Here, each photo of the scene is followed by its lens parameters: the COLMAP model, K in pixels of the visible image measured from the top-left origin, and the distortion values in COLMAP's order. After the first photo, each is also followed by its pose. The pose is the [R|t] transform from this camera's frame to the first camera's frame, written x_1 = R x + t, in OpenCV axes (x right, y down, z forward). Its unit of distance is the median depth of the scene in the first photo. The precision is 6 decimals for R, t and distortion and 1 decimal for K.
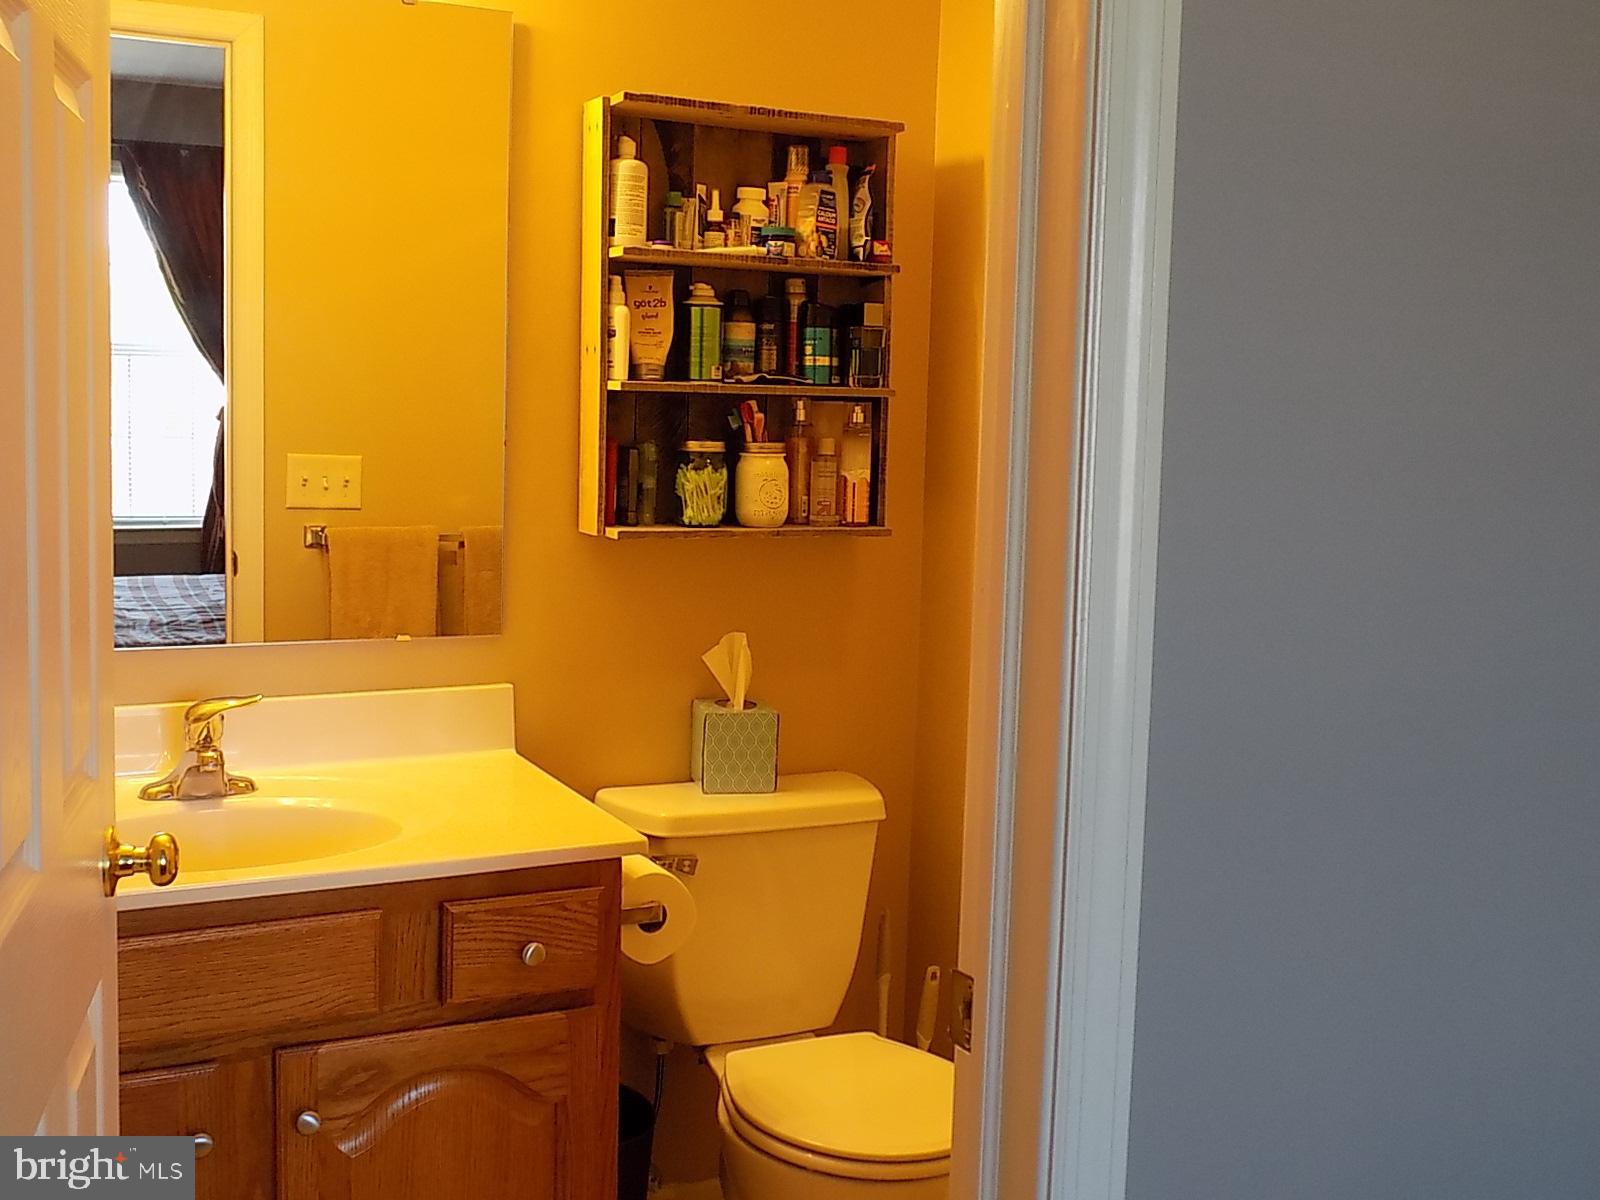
lens RADIAL K [[1816.8, 0, 801.1], [0, 1816.8, 600.2], [0, 0, 1]] dist [-0.012740, 0.000000]
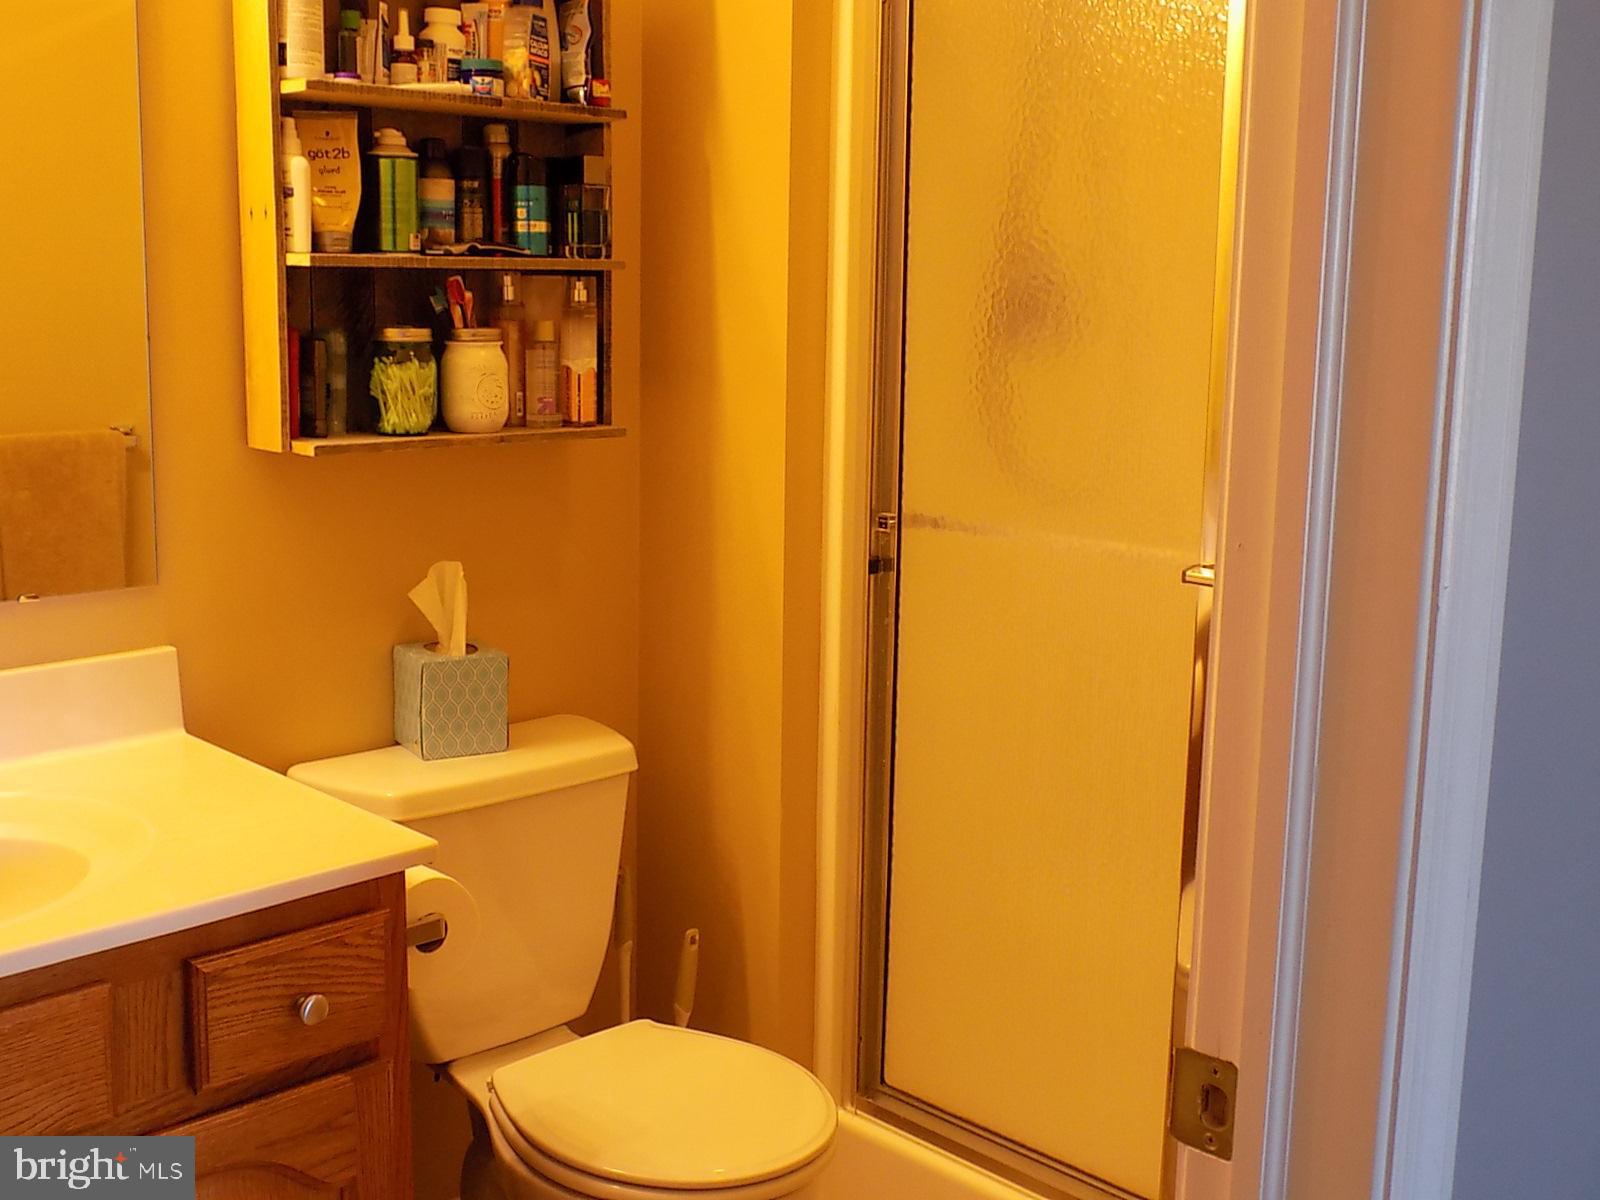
lens RADIAL K [[1816.8, 0, 799.0], [0, 1816.8, 597.4], [0, 0, 1]] dist [-0.012740, 0.000000]
pose [[0.949472, -0.065134, 0.307017, -0.141955], [0.042857, 0.995972, 0.078757, -0.024624], [-0.310910, -0.061620, 0.948440, 0.175683]]
